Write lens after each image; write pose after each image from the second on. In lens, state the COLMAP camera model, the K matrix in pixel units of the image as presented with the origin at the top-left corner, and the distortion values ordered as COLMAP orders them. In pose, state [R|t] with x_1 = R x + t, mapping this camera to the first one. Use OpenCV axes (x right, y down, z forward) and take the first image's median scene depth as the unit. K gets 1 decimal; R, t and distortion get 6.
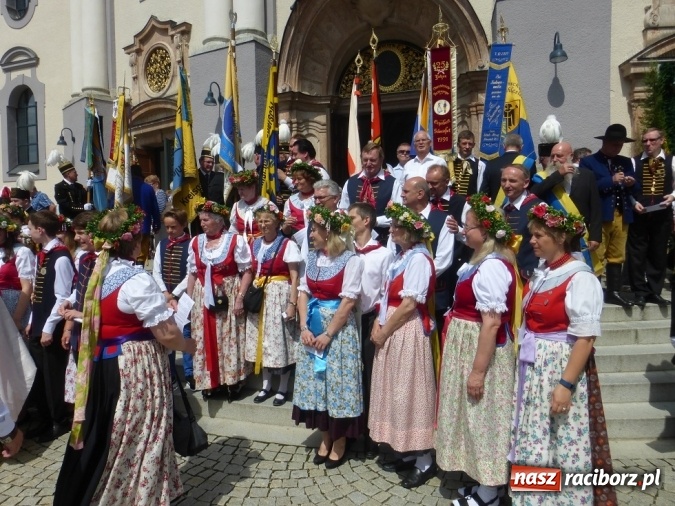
lens RADIAL K [[505.6, 0, 333.3], [0, 505.6, 253.9], [0, 0, 1]] dist [-0.001191, -0.006446]
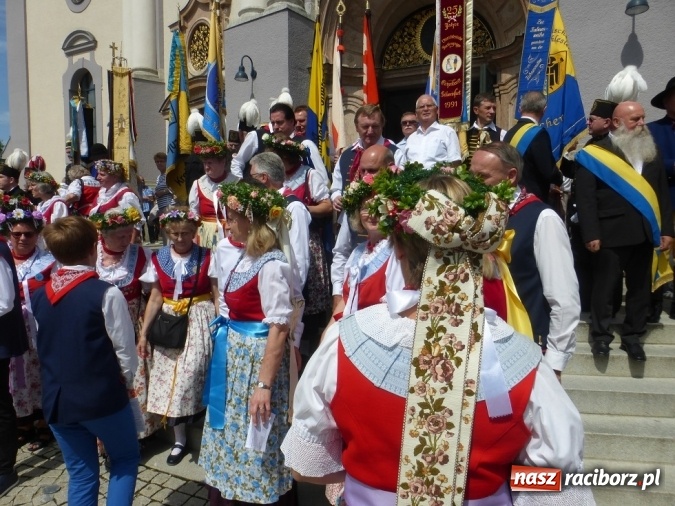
lens RADIAL K [[505.6, 0, 333.3], [0, 505.6, 253.9], [0, 0, 1]] dist [-0.001191, -0.006446]
pose [[0.989084, 0.026019, -0.145035, 0.069258], [-0.021424, 0.999221, 0.033150, -0.005470], [0.145785, -0.029681, 0.988871, 0.078209]]
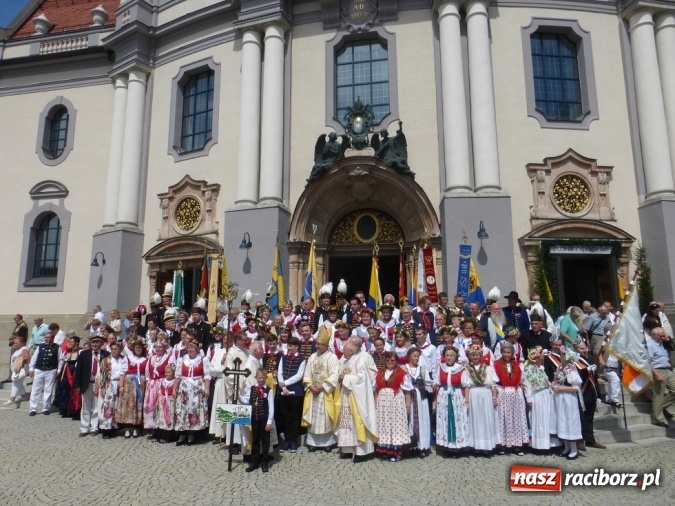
lens RADIAL K [[490.7, 0, 344.1], [0, 490.7, 251.3], [0, 0, 1]] dist [-0.021053, 0.003722]
pose [[0.984875, 0.038302, 0.168980, -0.192620], [-0.003012, 0.978898, -0.204329, -0.016930], [-0.173240, 0.200729, 0.964207, -0.319596]]
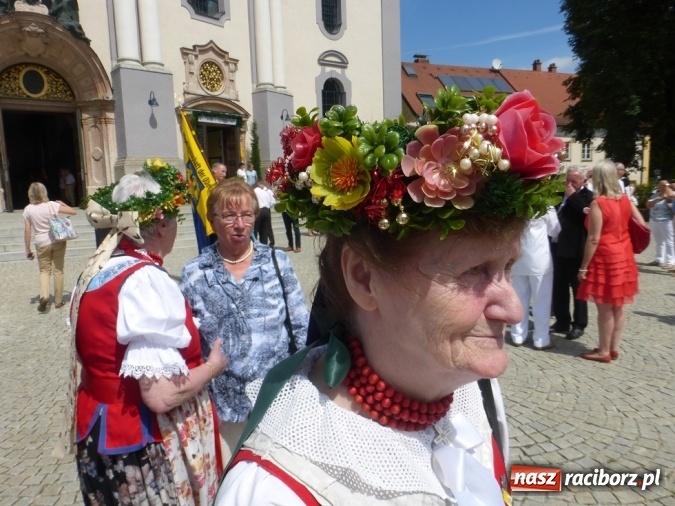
lens RADIAL K [[490.7, 0, 344.1], [0, 490.7, 251.3], [0, 0, 1]] dist [-0.021053, 0.003722]
pose [[0.561257, -0.114477, 0.819686, -0.629572], [0.050254, 0.993274, 0.104311, 0.028670], [-0.826115, -0.017353, 0.563235, -0.594308]]
